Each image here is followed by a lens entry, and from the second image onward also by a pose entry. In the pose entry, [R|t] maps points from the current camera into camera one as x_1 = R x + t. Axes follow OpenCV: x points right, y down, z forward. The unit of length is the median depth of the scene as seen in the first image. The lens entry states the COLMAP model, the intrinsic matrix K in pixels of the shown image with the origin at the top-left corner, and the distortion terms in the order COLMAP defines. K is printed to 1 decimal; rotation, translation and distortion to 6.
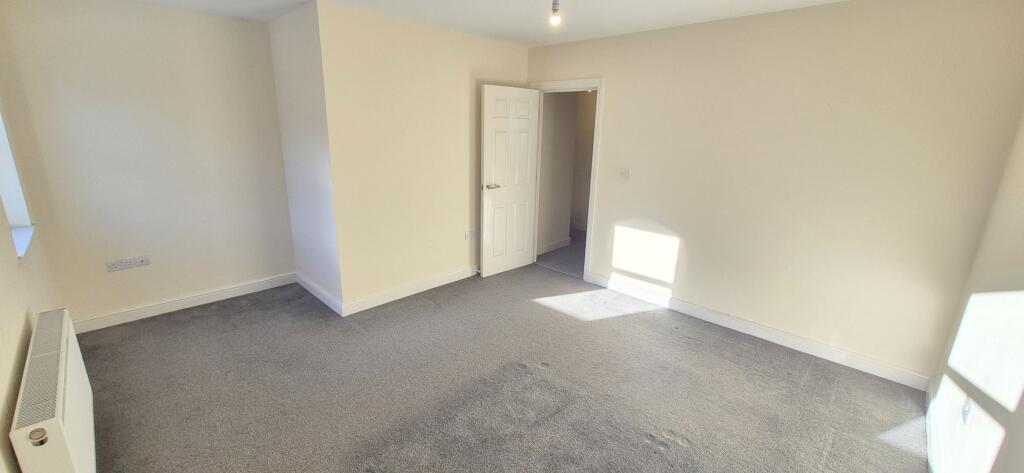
lens RADIAL K [[401.2, 0, 510.9], [0, 401.2, 232.6], [0, 0, 1]] dist [0.002263, -0.002582]
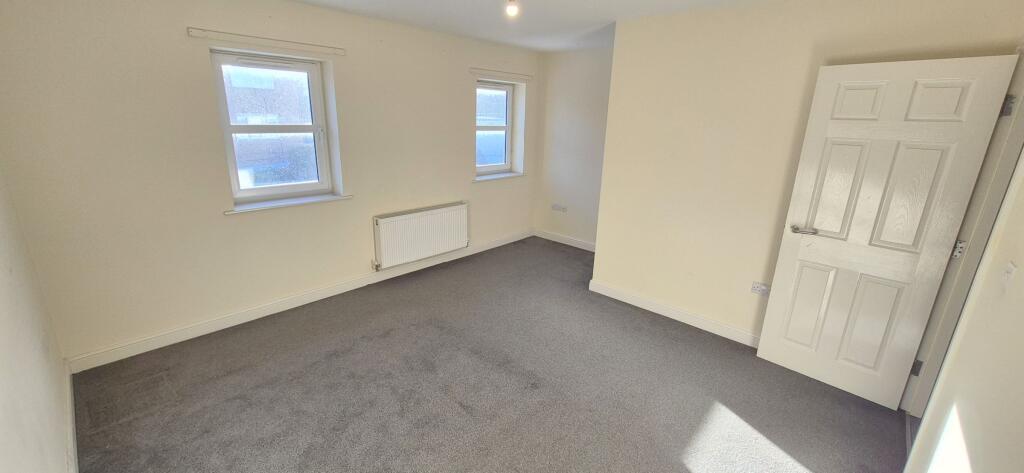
lens RADIAL K [[401.2, 0, 506.1], [0, 401.2, 233.9], [0, 0, 1]] dist [0.002263, -0.002582]
pose [[0.010867, 0.259918, -0.965569, 0.693224], [-0.279671, 0.927879, 0.246625, -0.170311], [0.960034, 0.267362, 0.082775, 0.642045]]
